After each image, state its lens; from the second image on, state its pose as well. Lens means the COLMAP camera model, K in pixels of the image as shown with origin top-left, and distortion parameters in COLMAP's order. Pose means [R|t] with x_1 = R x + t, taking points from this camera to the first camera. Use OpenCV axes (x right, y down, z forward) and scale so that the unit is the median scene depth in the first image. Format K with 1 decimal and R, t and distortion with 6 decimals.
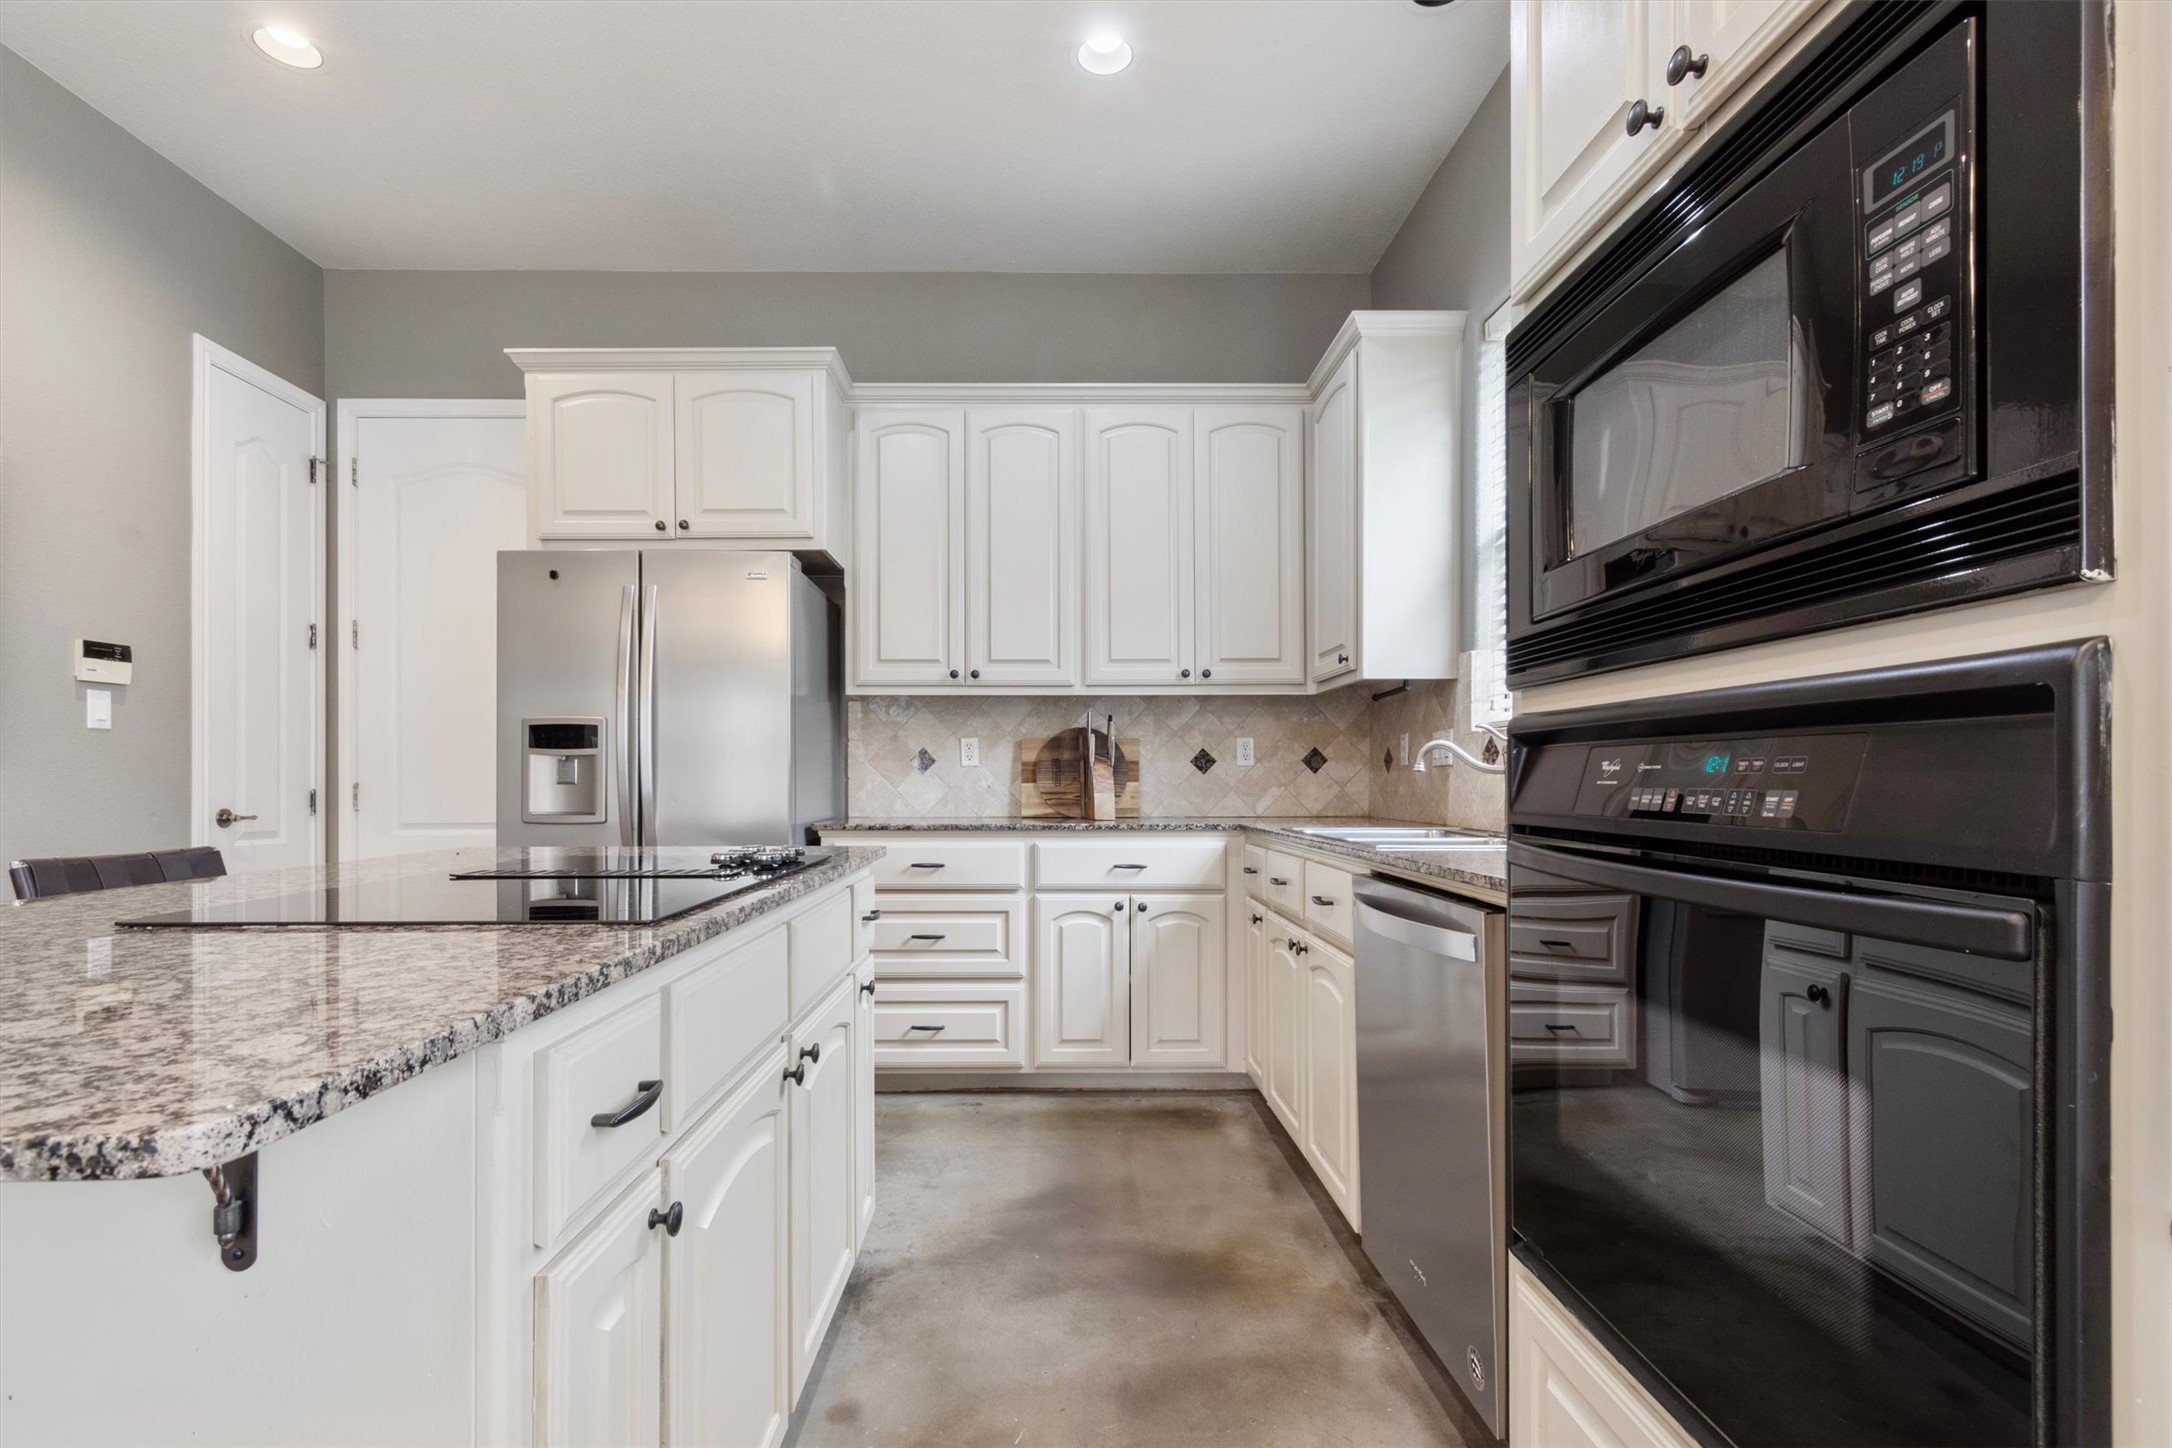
lens RADIAL K [[1006.1, 0, 1057.7], [0, 1006.1, 776.8], [0, 0, 1]] dist [0.012314, 0.000136]
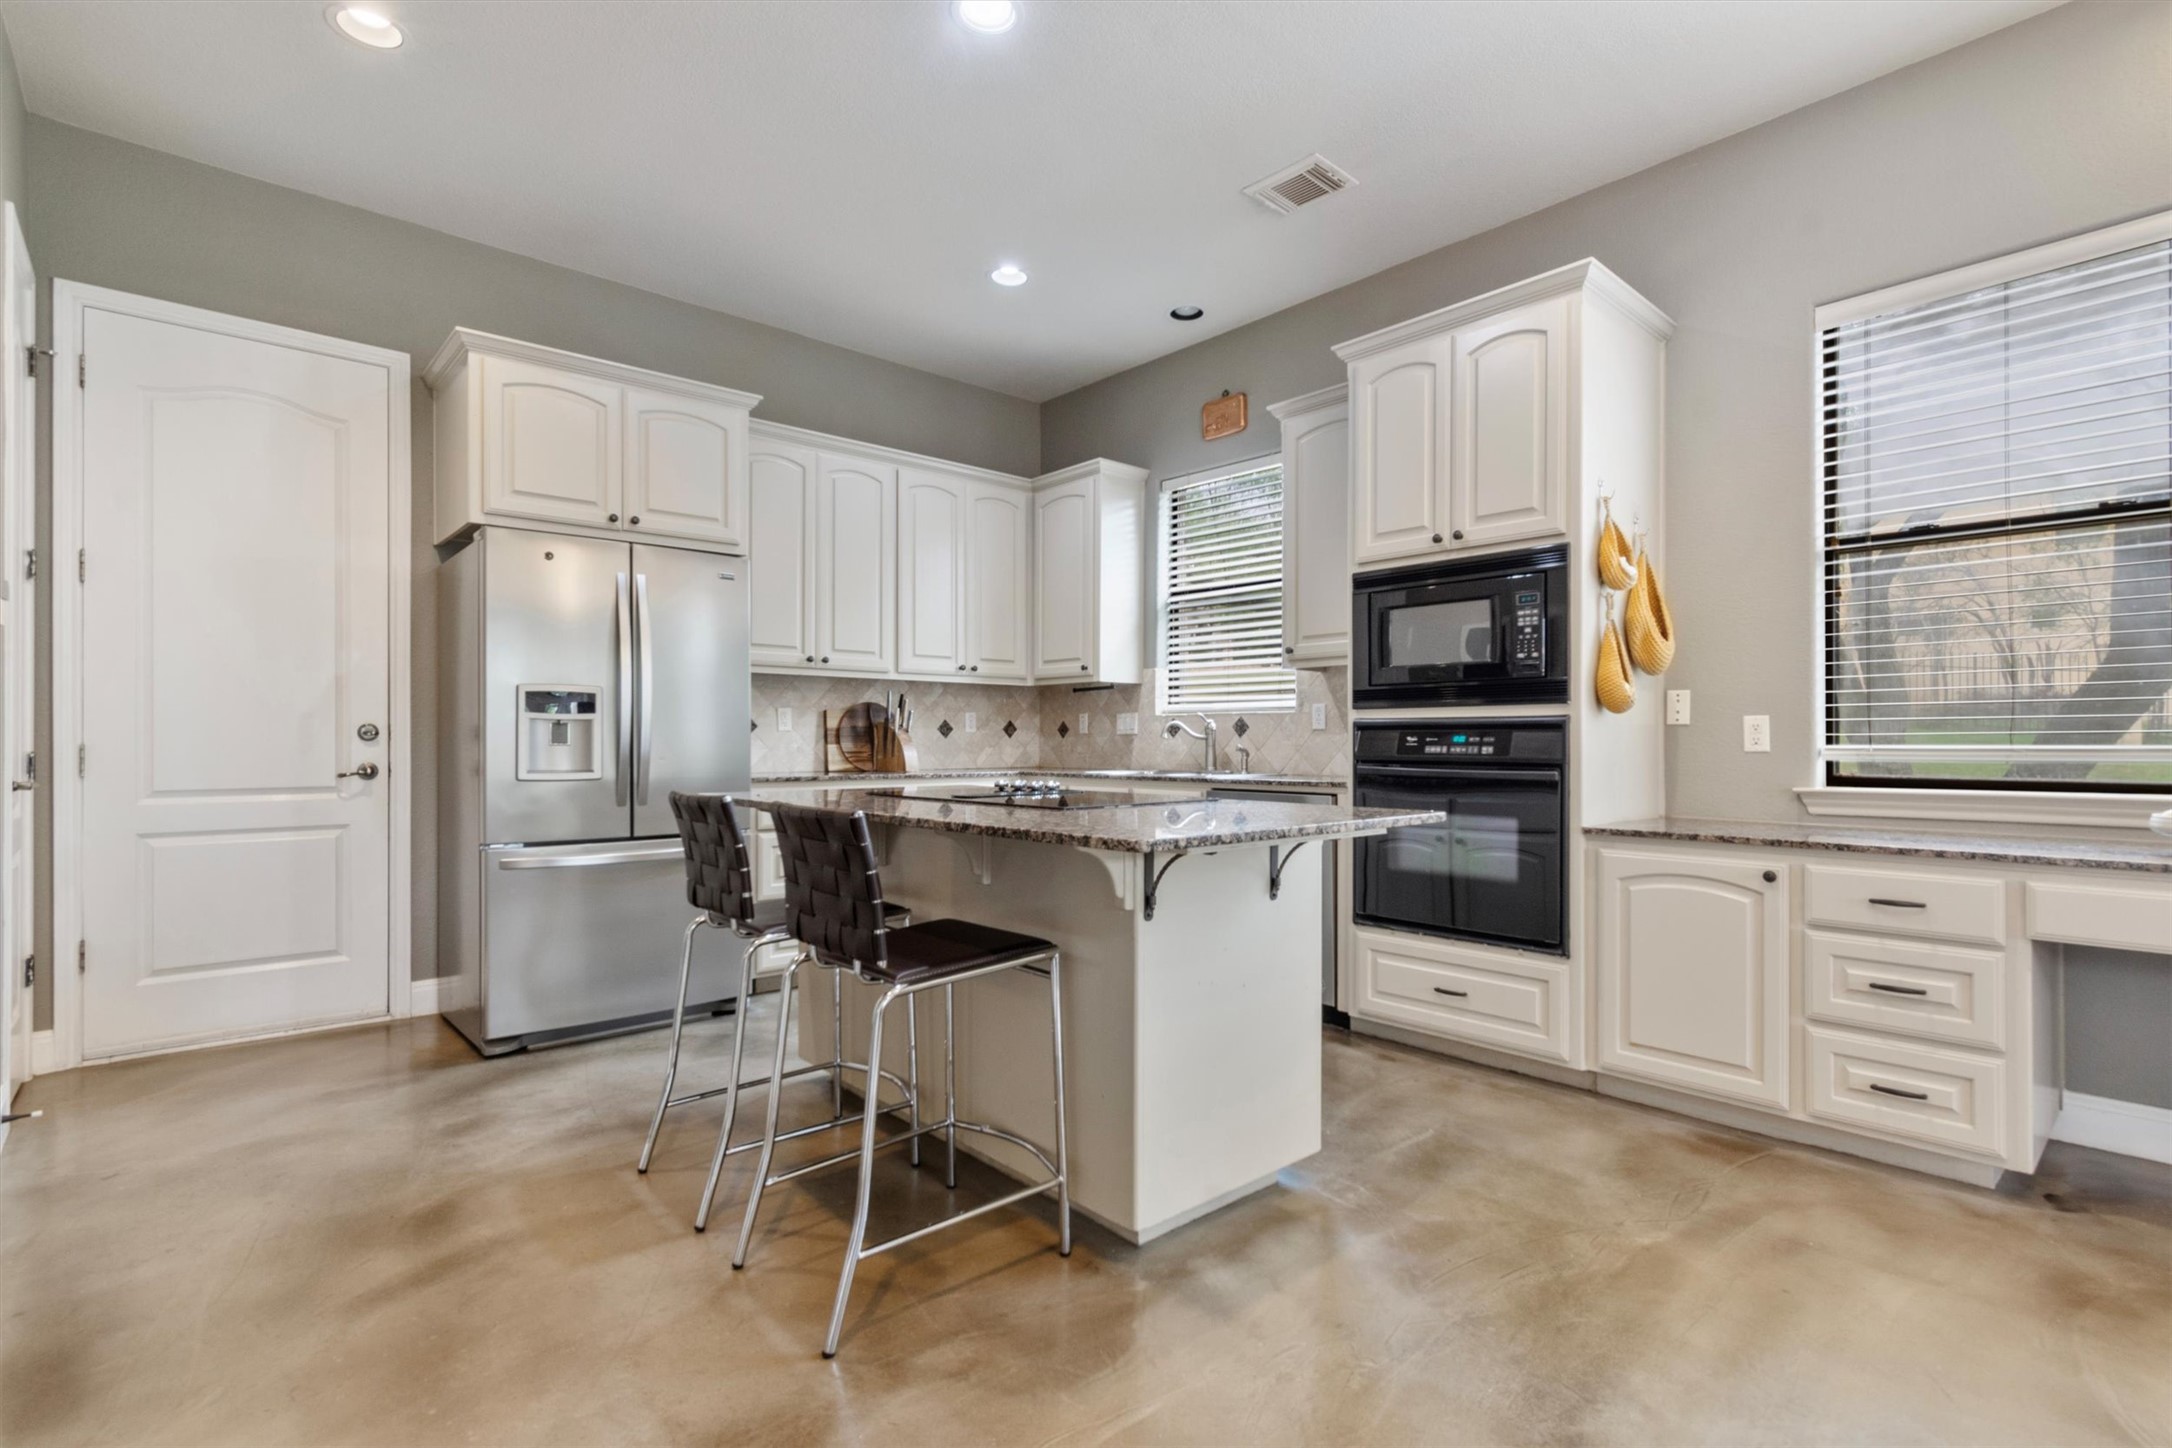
lens RADIAL K [[990.0, 0, 1114.1], [0, 990.0, 741.9], [0, 0, 1]] dist [0.003285, -0.000053]
pose [[0.748092, 0.002294, 0.663591, -0.635937], [-0.004368, 0.999989, 0.001467, -0.000640], [-0.663581, -0.003996, 0.748094, -0.188882]]
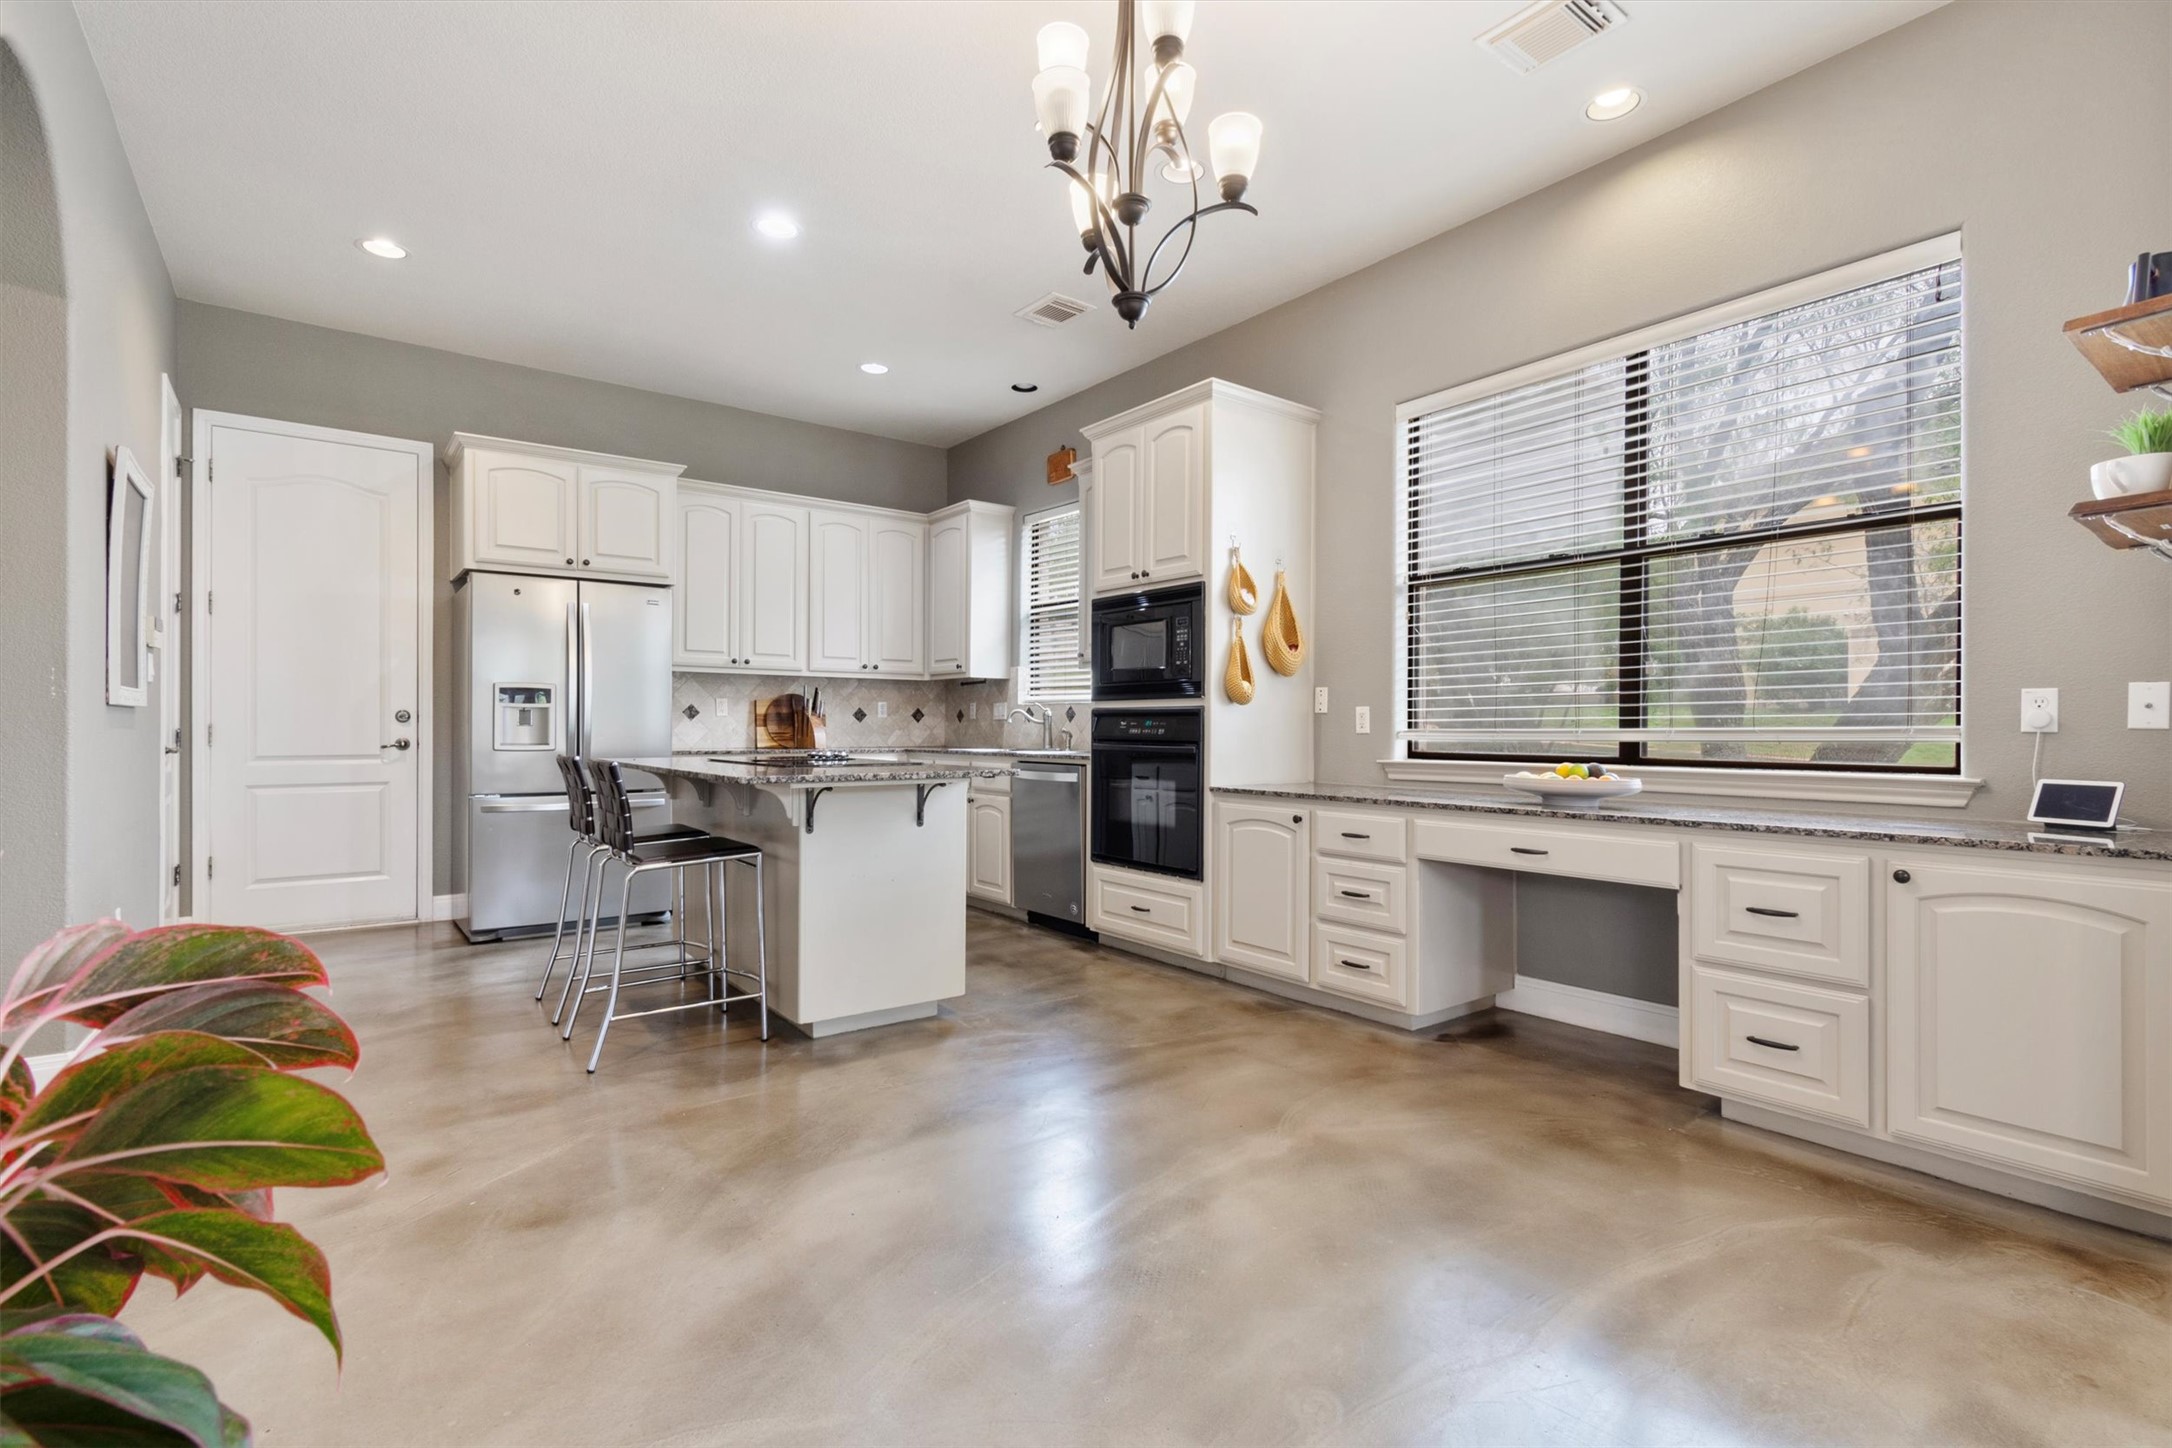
lens RADIAL K [[974.7, 0, 1100.2], [0, 974.7, 730.1], [0, 0, 1]] dist [0.005926, 0.000049]
pose [[0.798636, 0.004237, 0.601799, -0.578671], [-0.008031, 0.999961, 0.003619, 0.001273], [-0.601761, -0.007723, 0.798639, -0.636308]]
